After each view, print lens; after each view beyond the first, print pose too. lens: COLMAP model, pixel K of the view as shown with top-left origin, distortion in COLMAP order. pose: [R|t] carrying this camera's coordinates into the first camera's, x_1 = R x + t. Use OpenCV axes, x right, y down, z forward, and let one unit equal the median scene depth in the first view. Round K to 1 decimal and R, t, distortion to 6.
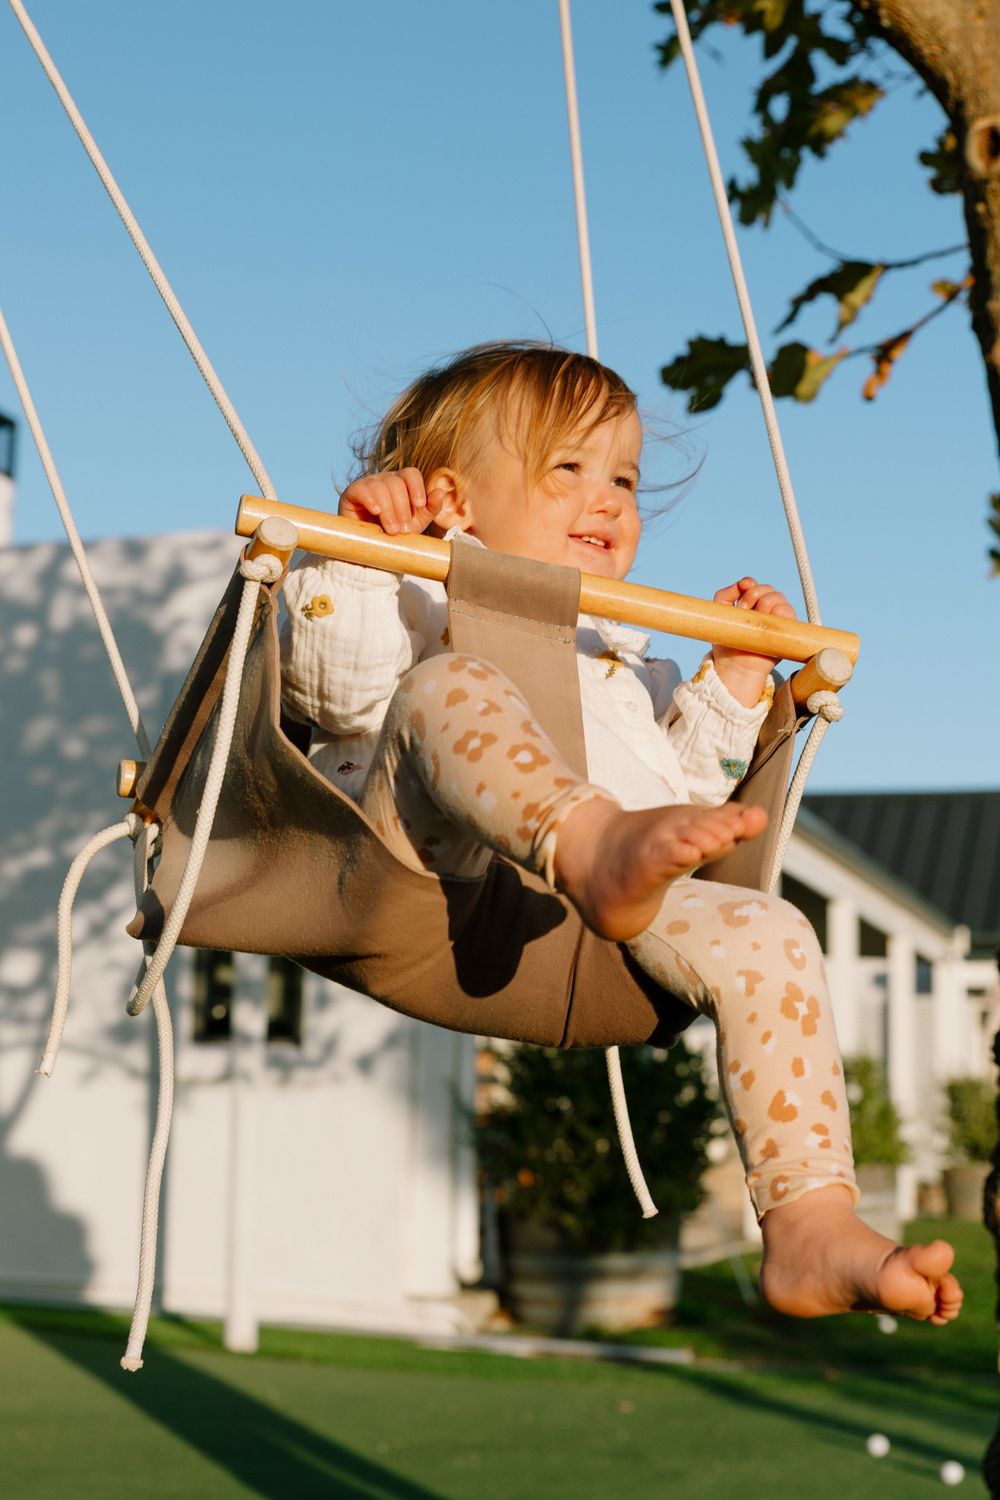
lens RADIAL K [[2086.6, 0, 500.0], [0, 2086.6, 750.0], [0, 0, 1]] dist [0.005772, 0.005746]
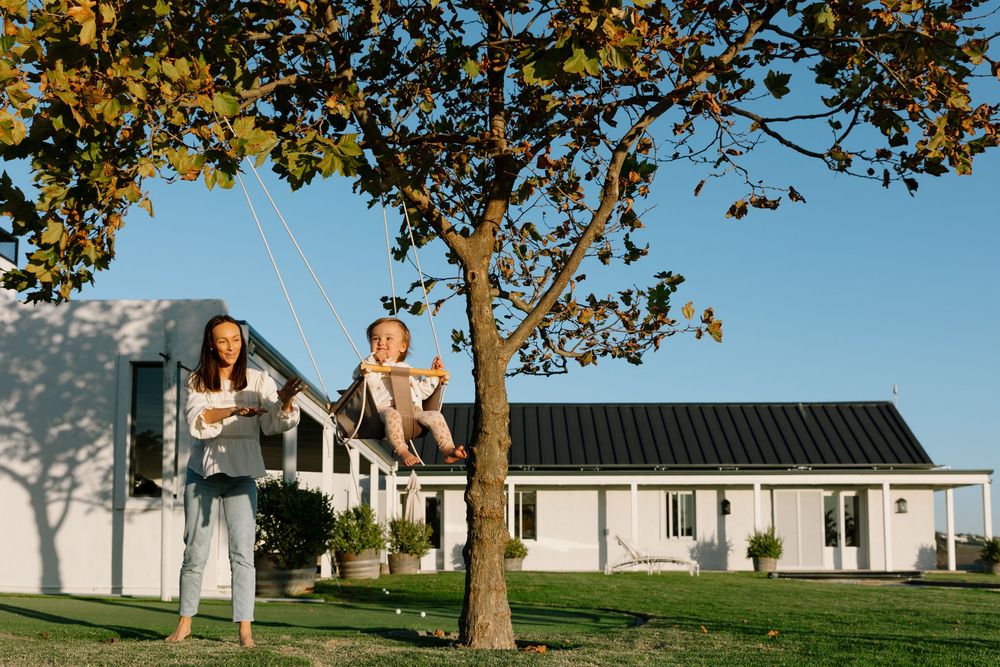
lens RADIAL K [[1041.0, 0, 500.0], [0, 1041.0, 333.5], [0, 0, 1]] dist [-0.011767, -0.007731]
pose [[0.941942, 0.038287, 0.333585, -0.152211], [-0.023081, 0.998511, -0.049429, -0.012280], [-0.334981, 0.038860, 0.941423, -0.388271]]
